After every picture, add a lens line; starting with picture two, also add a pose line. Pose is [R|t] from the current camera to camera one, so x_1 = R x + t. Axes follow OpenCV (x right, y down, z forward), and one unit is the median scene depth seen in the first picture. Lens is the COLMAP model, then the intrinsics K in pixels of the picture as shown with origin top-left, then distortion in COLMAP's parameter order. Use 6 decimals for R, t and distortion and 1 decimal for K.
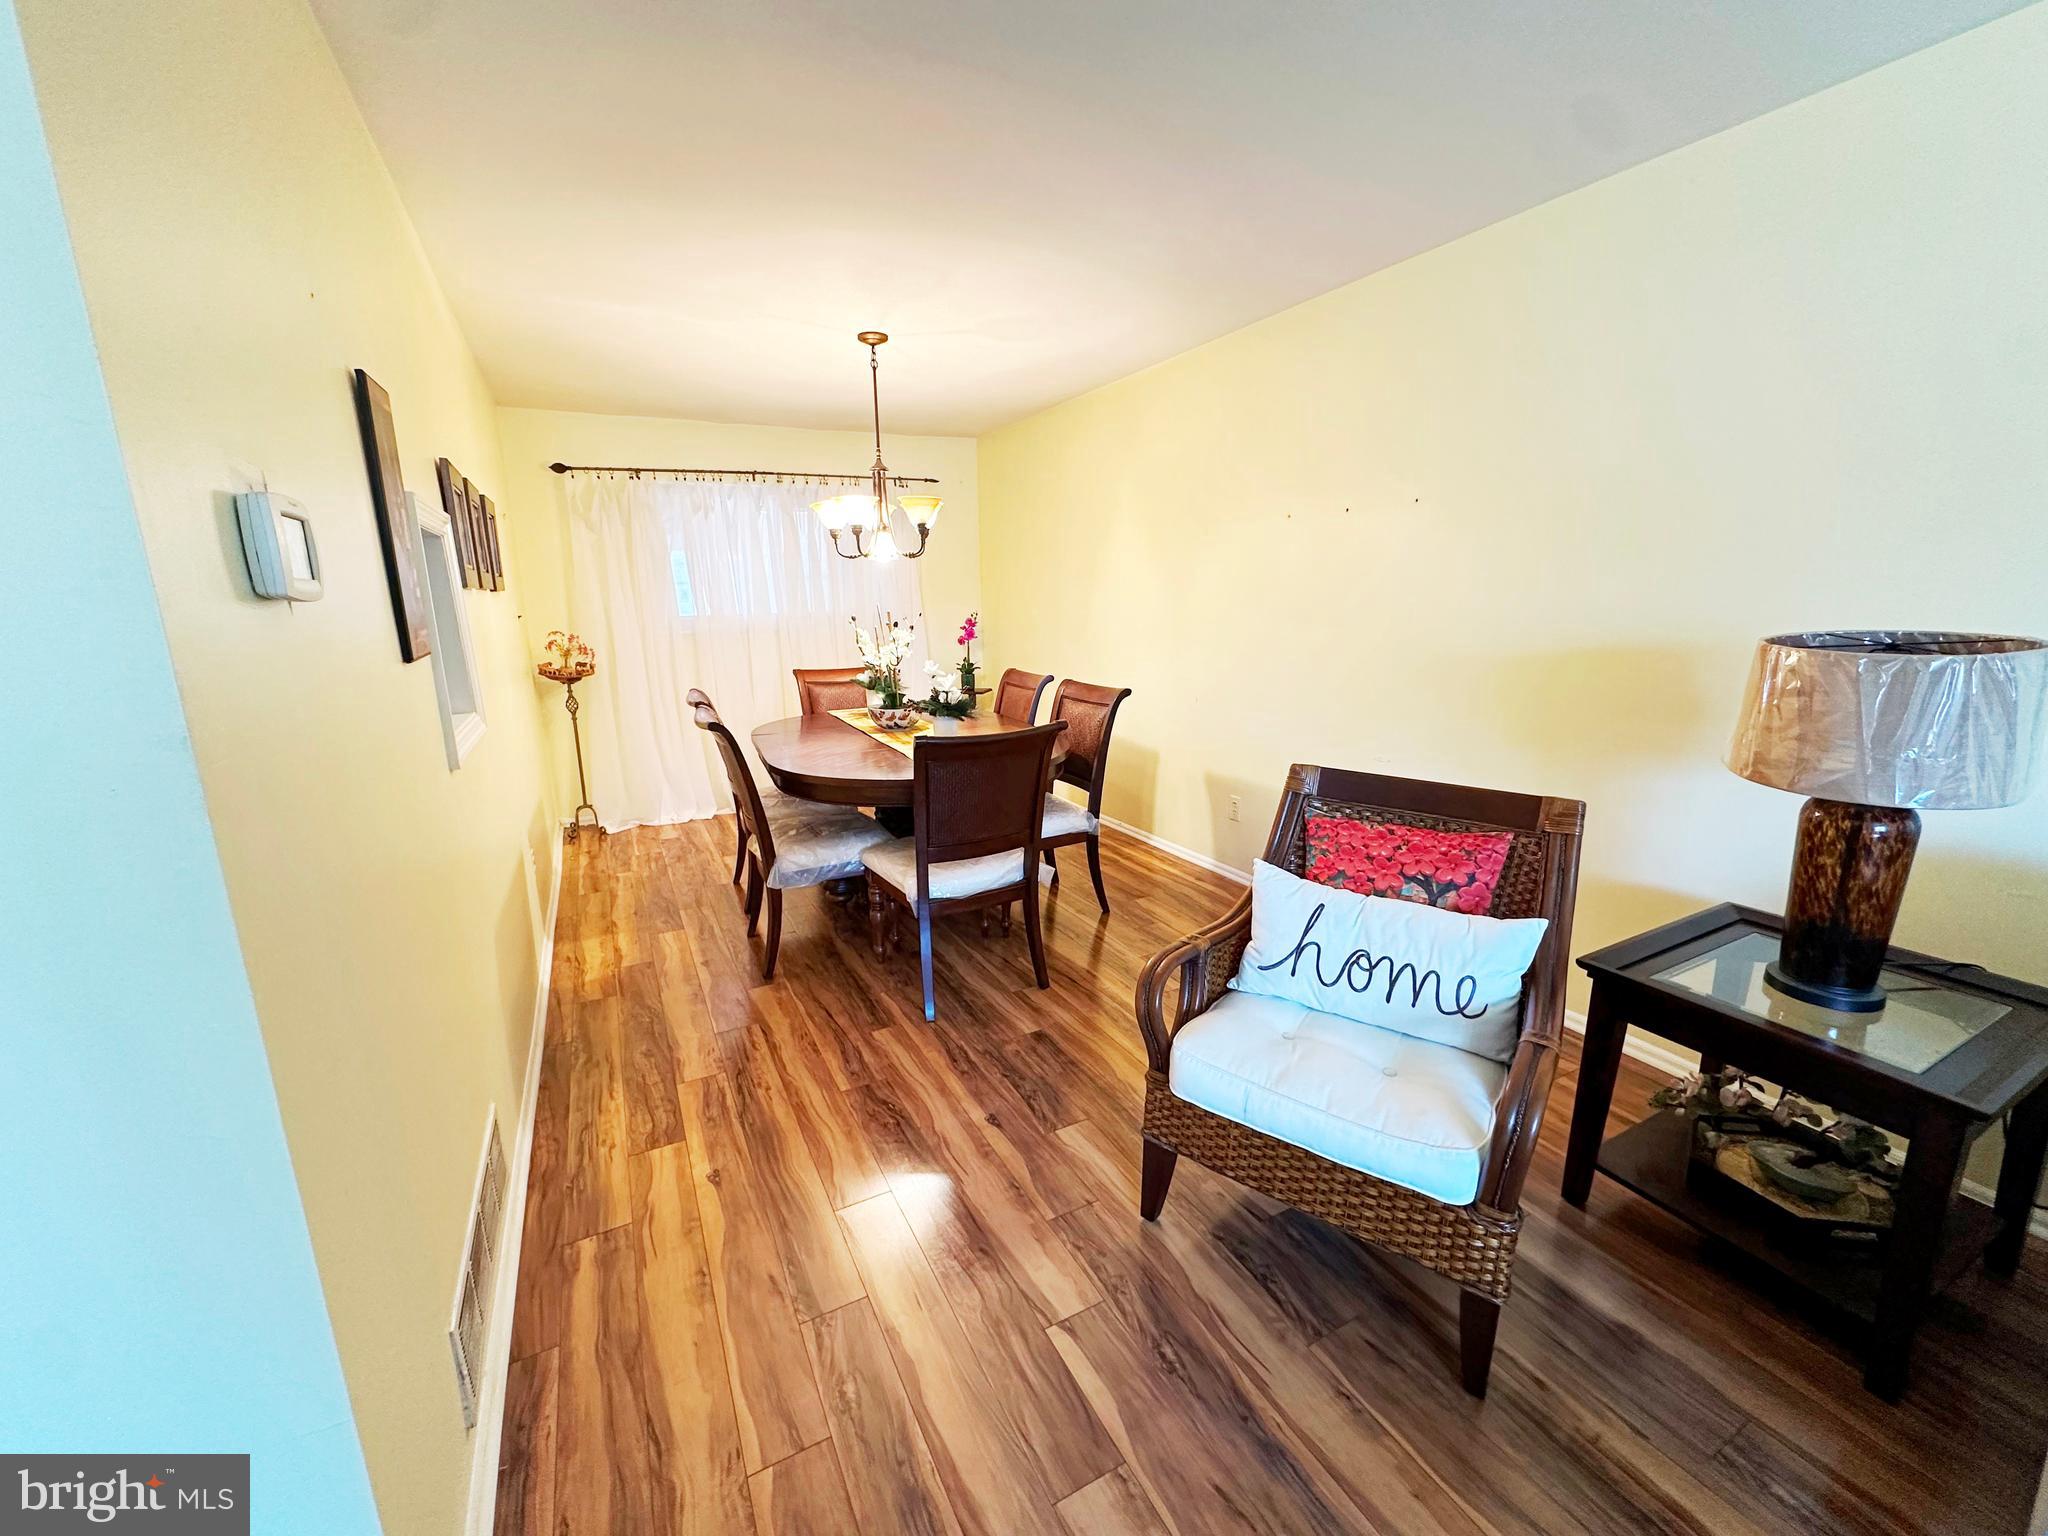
lens RADIAL K [[813.9, 0, 1028.3], [0, 813.9, 767.7], [0, 0, 1]] dist [-0.004248, 0.000441]
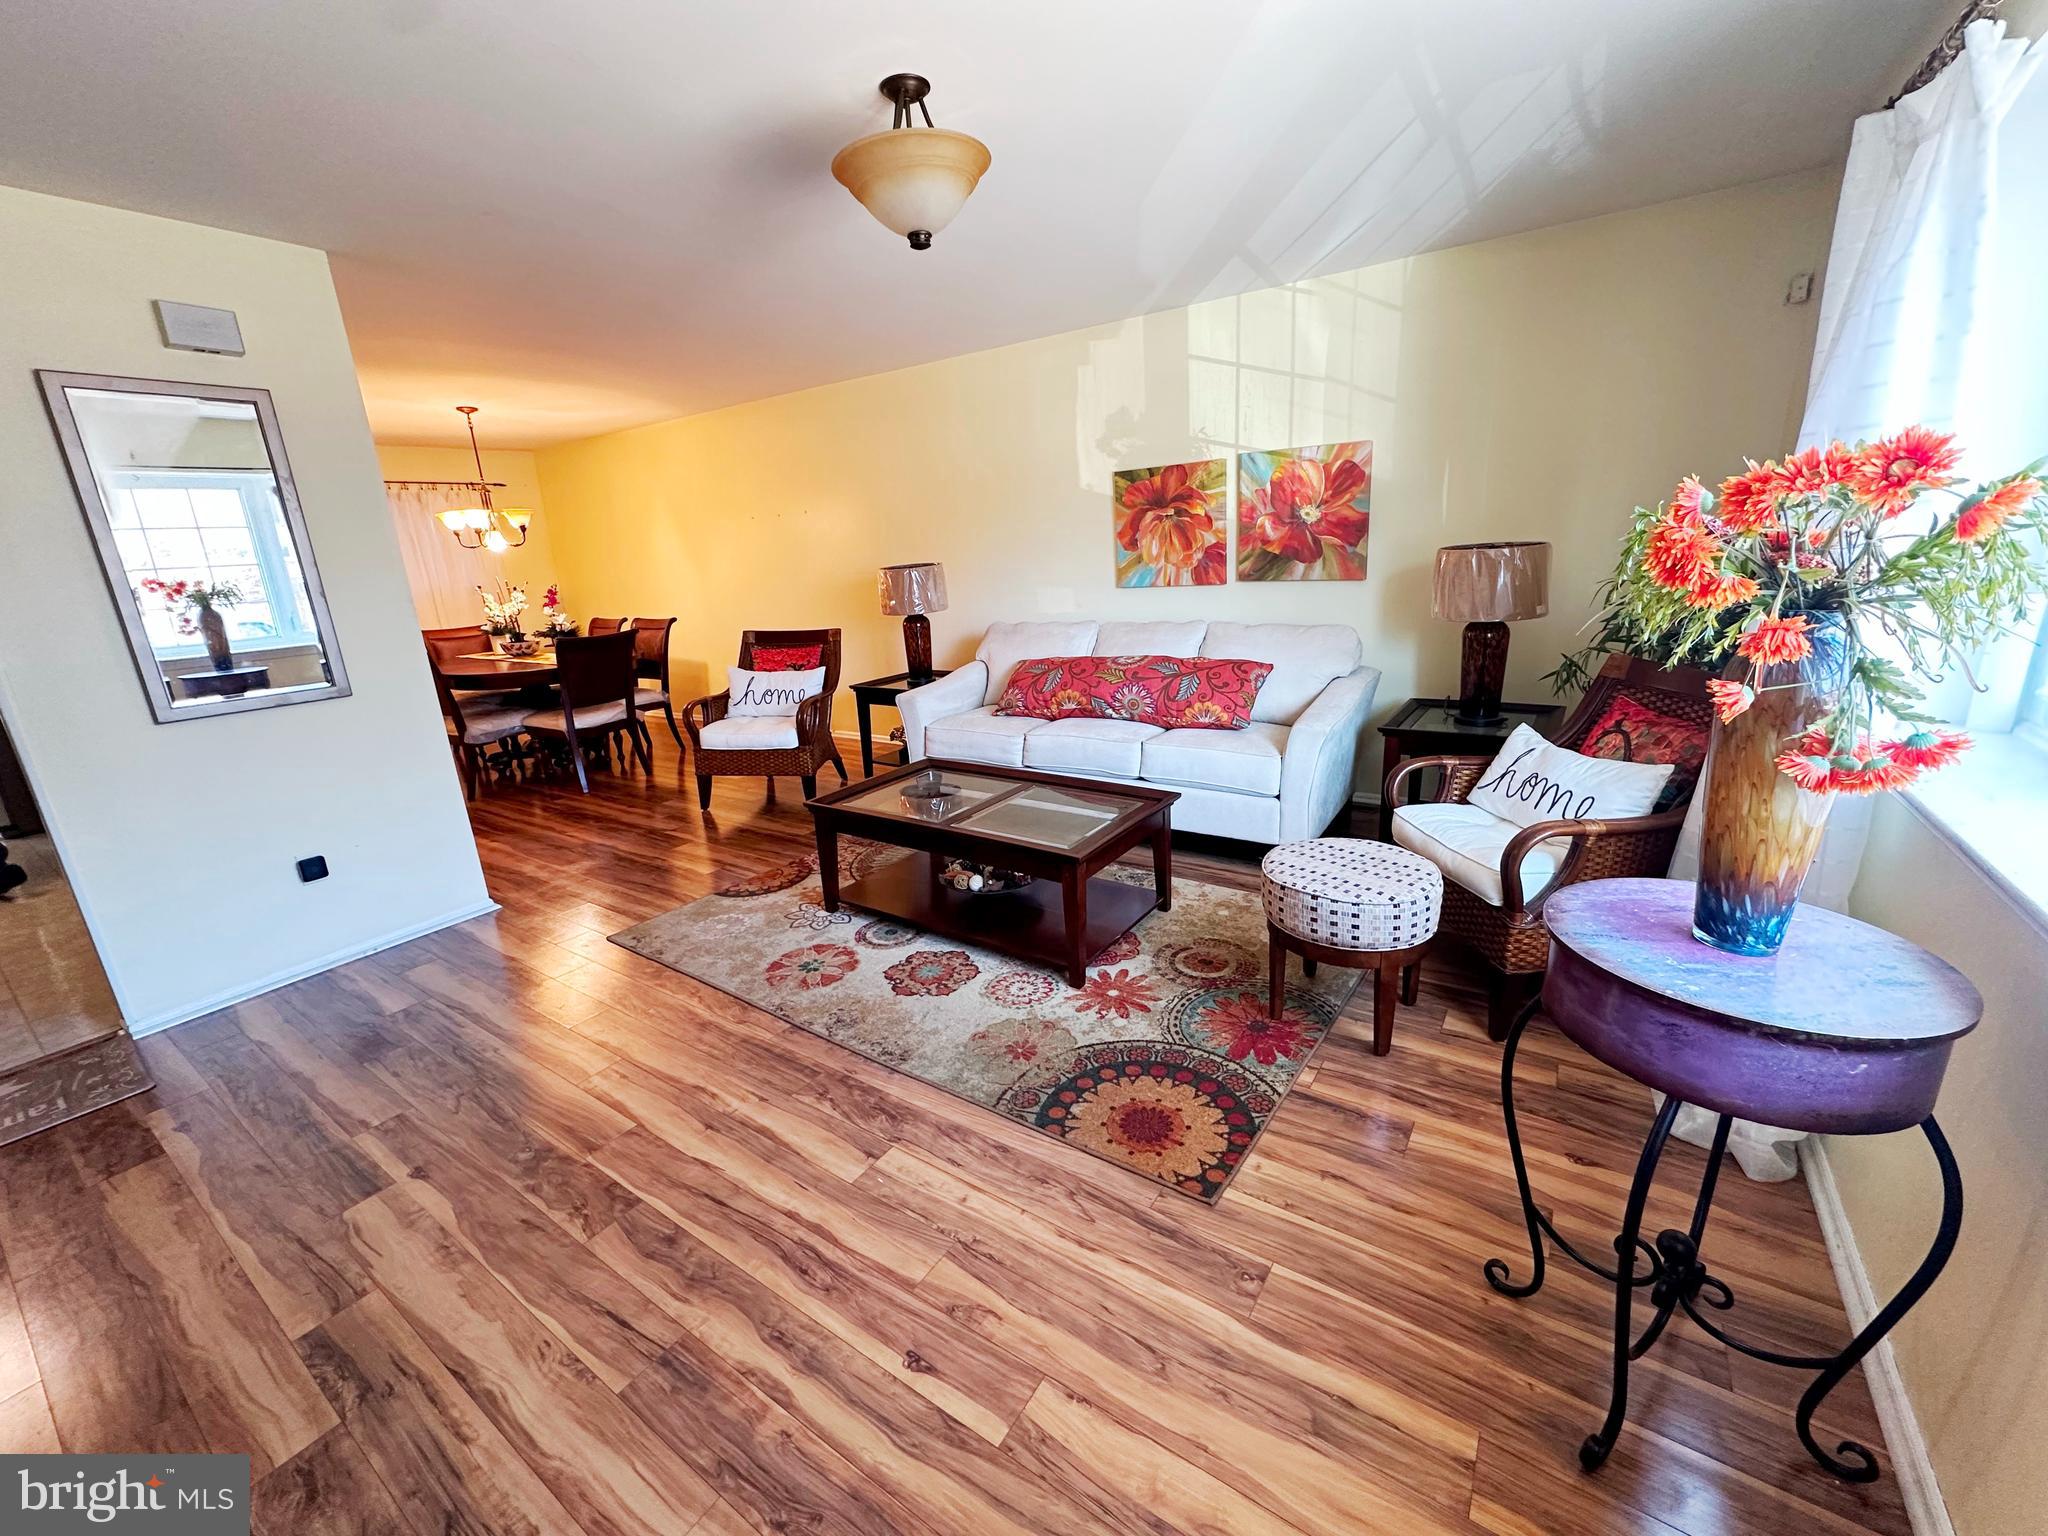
lens RADIAL K [[813.9, 0, 1024.7], [0, 813.9, 770.8], [0, 0, 1]] dist [-0.004248, 0.000441]
pose [[0.881604, -0.152979, 0.446510, -0.061570], [0.136647, 0.988229, 0.068777, 0.285533], [-0.451776, 0.000380, 0.892131, -1.228307]]
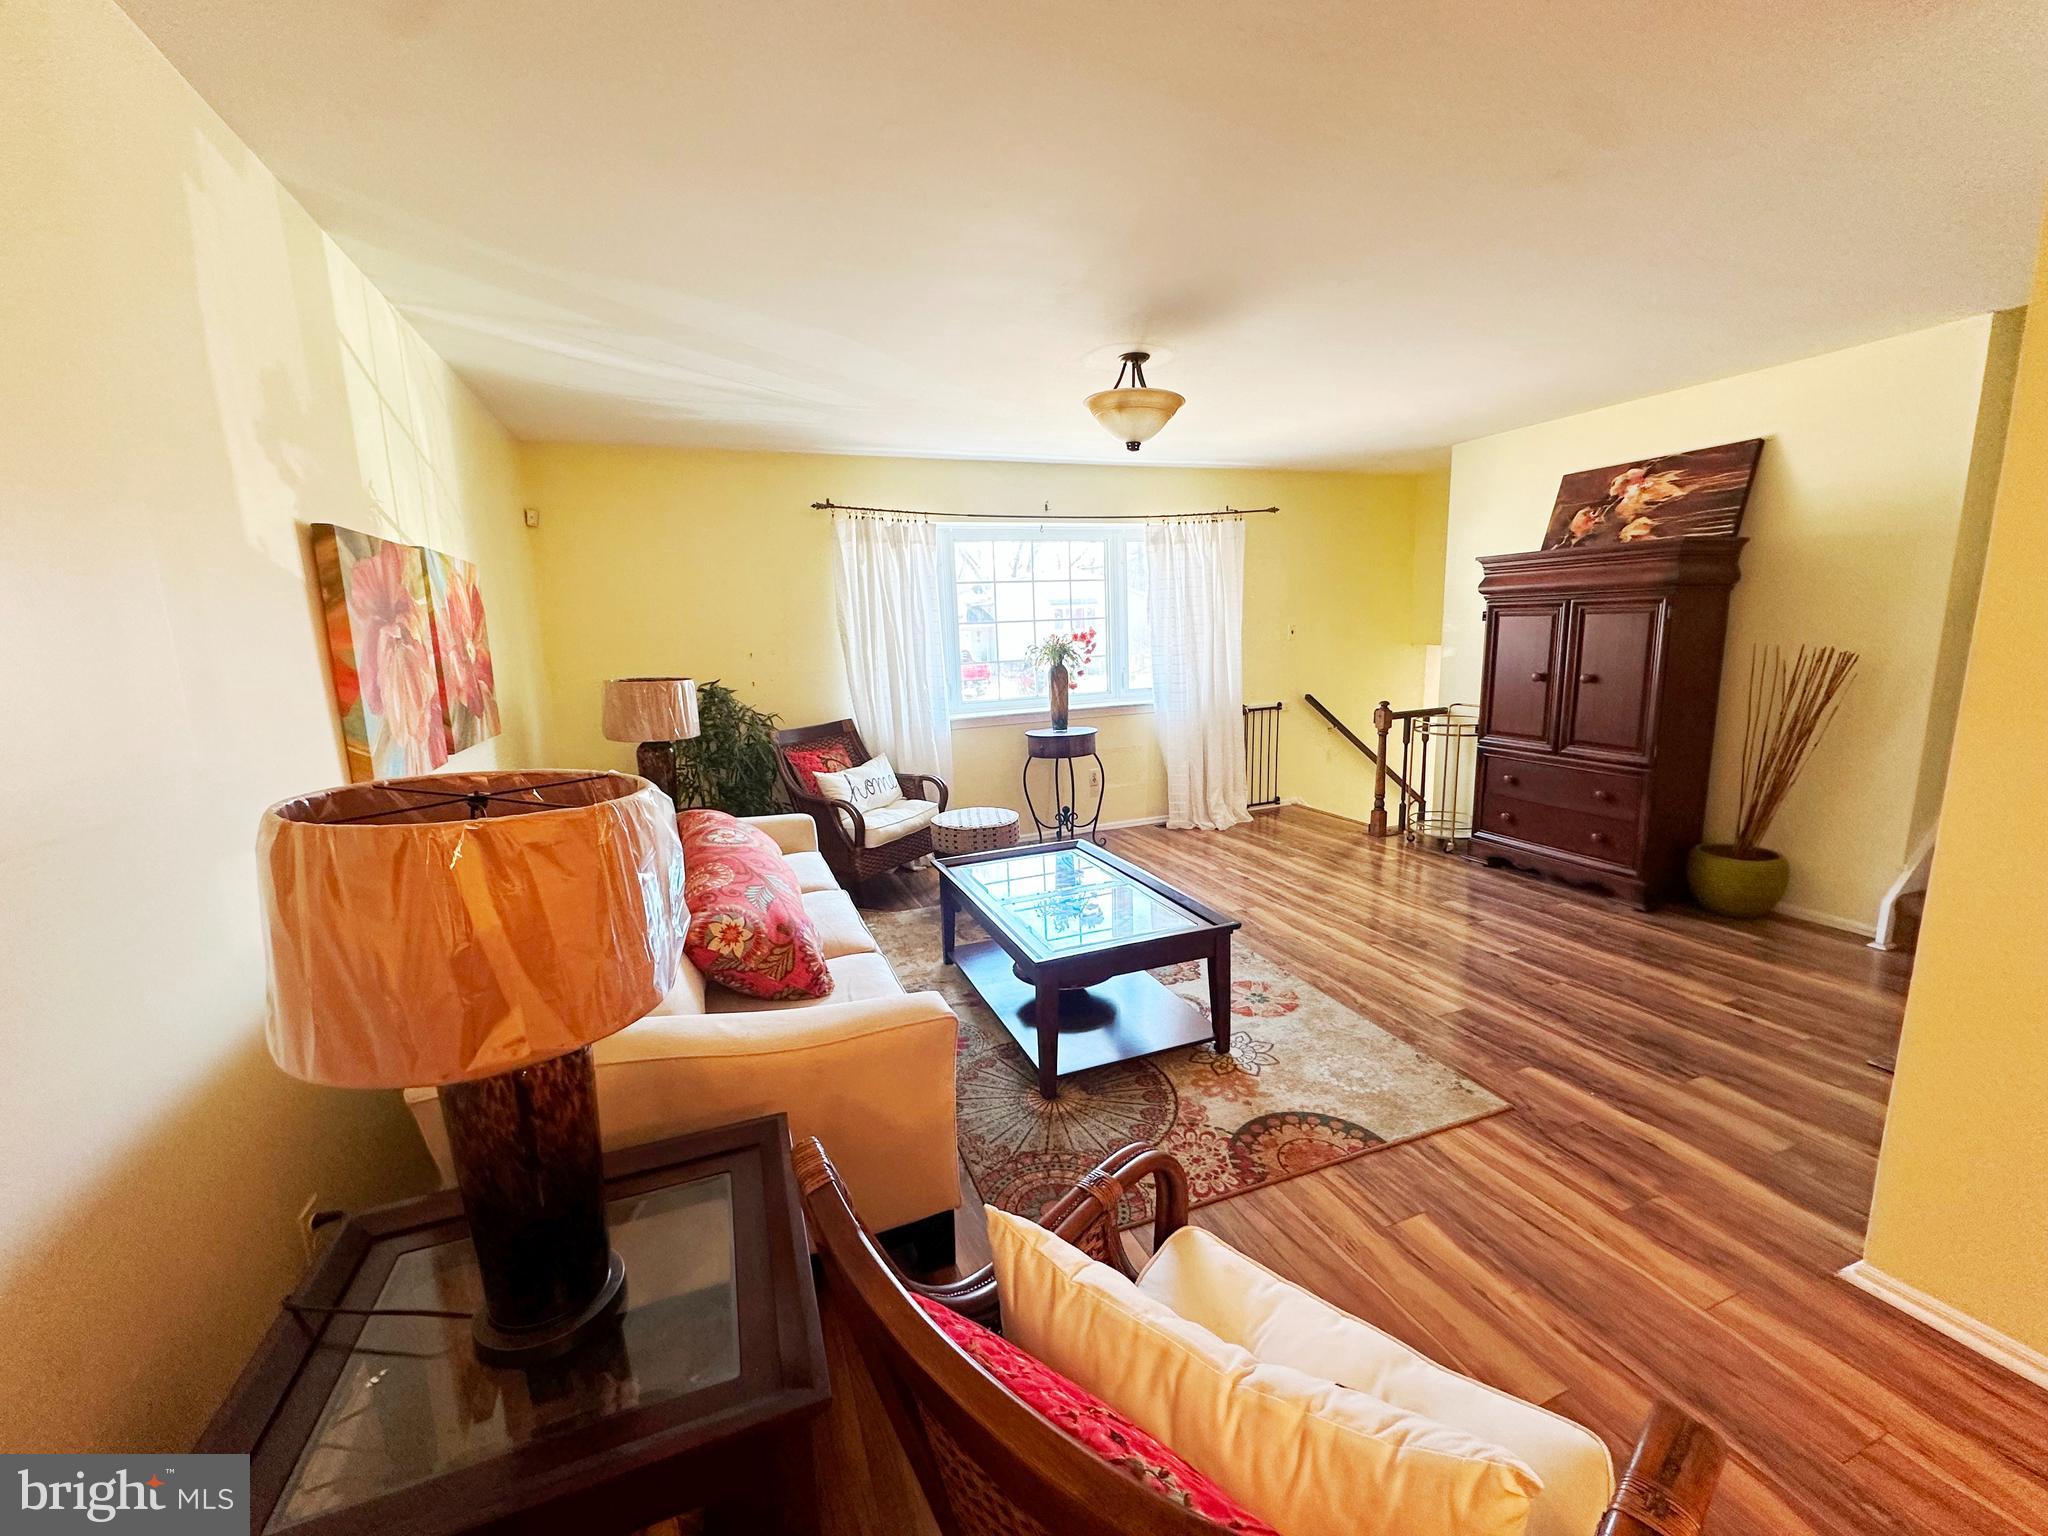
lens RADIAL K [[813.9, 0, 1028.5], [0, 813.9, 769.9], [0, 0, 1]] dist [-0.004248, 0.000441]
pose [[-0.993111, 0.037781, 0.110918, 0.328157], [0.077562, 0.921489, 0.380581, -0.226514], [-0.087831, 0.386562, -0.918072, 0.904952]]
